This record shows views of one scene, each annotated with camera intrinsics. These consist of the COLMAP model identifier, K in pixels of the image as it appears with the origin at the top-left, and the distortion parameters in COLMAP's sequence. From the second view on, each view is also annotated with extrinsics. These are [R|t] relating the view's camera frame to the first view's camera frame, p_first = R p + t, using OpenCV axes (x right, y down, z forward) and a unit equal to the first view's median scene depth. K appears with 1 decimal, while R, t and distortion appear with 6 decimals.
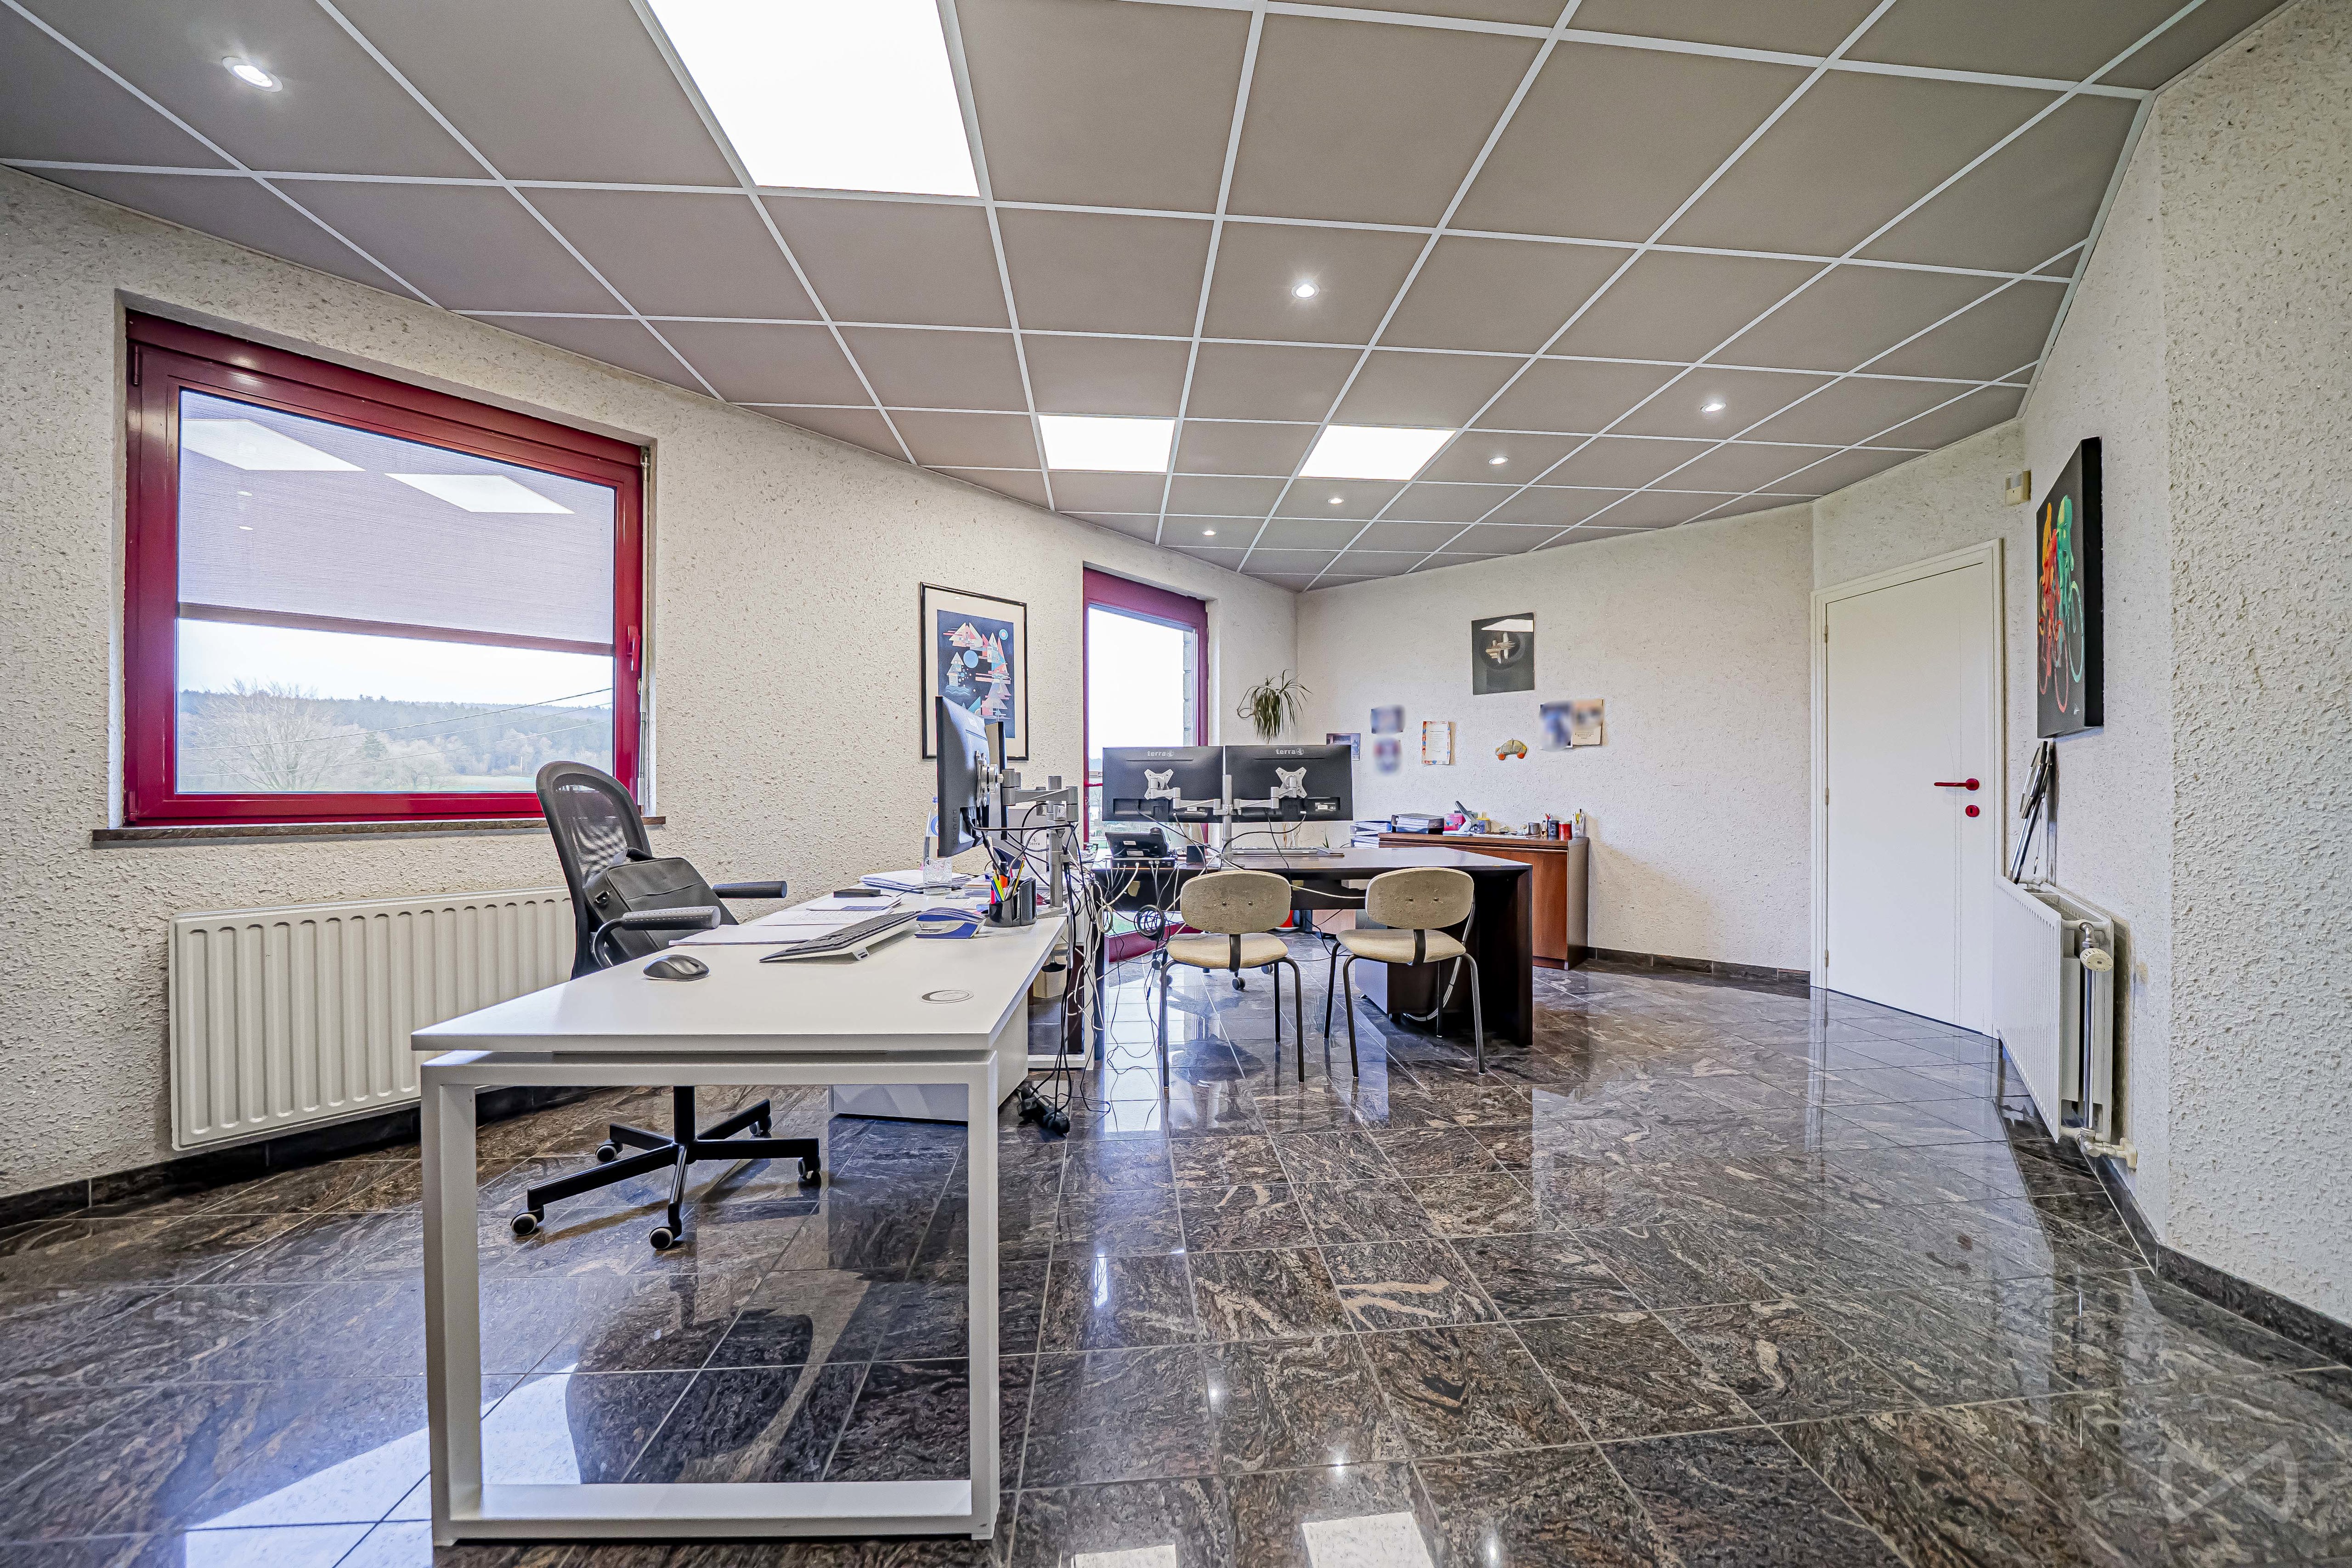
lens RADIAL K [[816.9, 0, 1181.6], [0, 816.9, 790.5], [0, 0, 1]] dist [-0.009881, 0.000044]
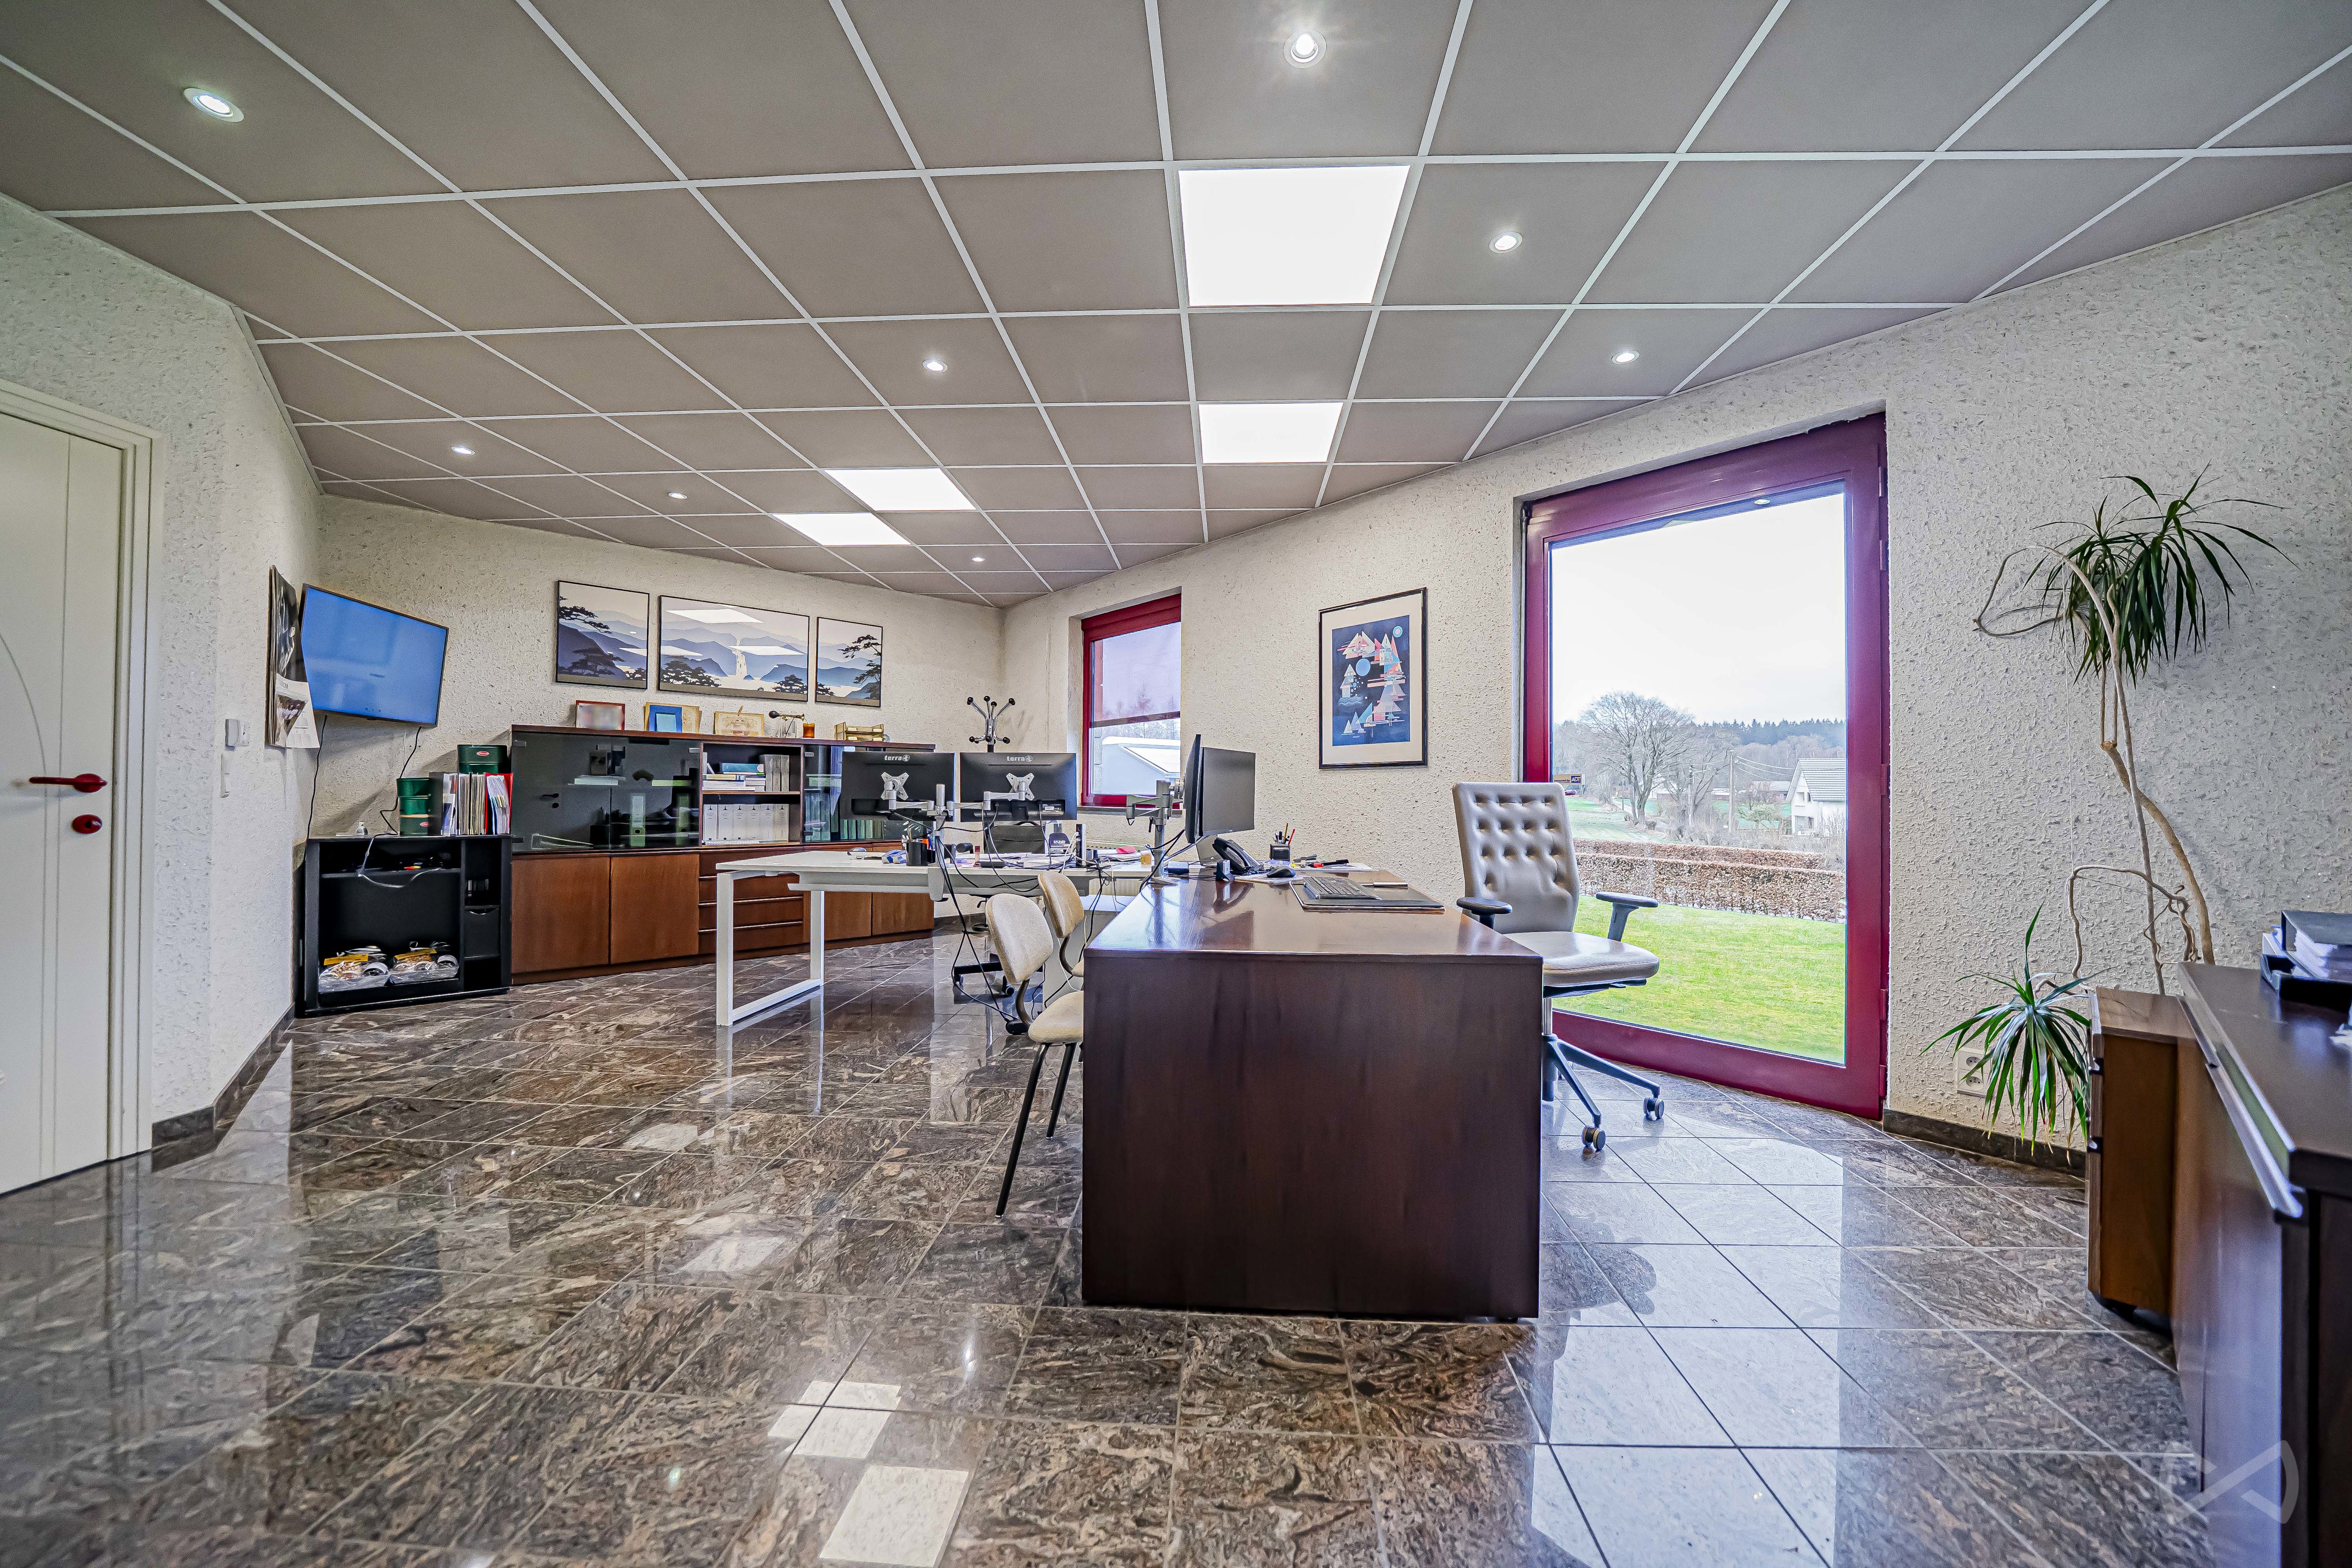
lens RADIAL K [[816.9, 0, 1195.0], [0, 816.9, 788.2], [0, 0, 1]] dist [-0.009881, 0.000044]
pose [[-0.135342, -0.002563, -0.990796, 0.793444], [-0.015887, 0.999874, -0.000416, -0.008870], [0.990671, 0.015685, -0.135366, 0.969757]]
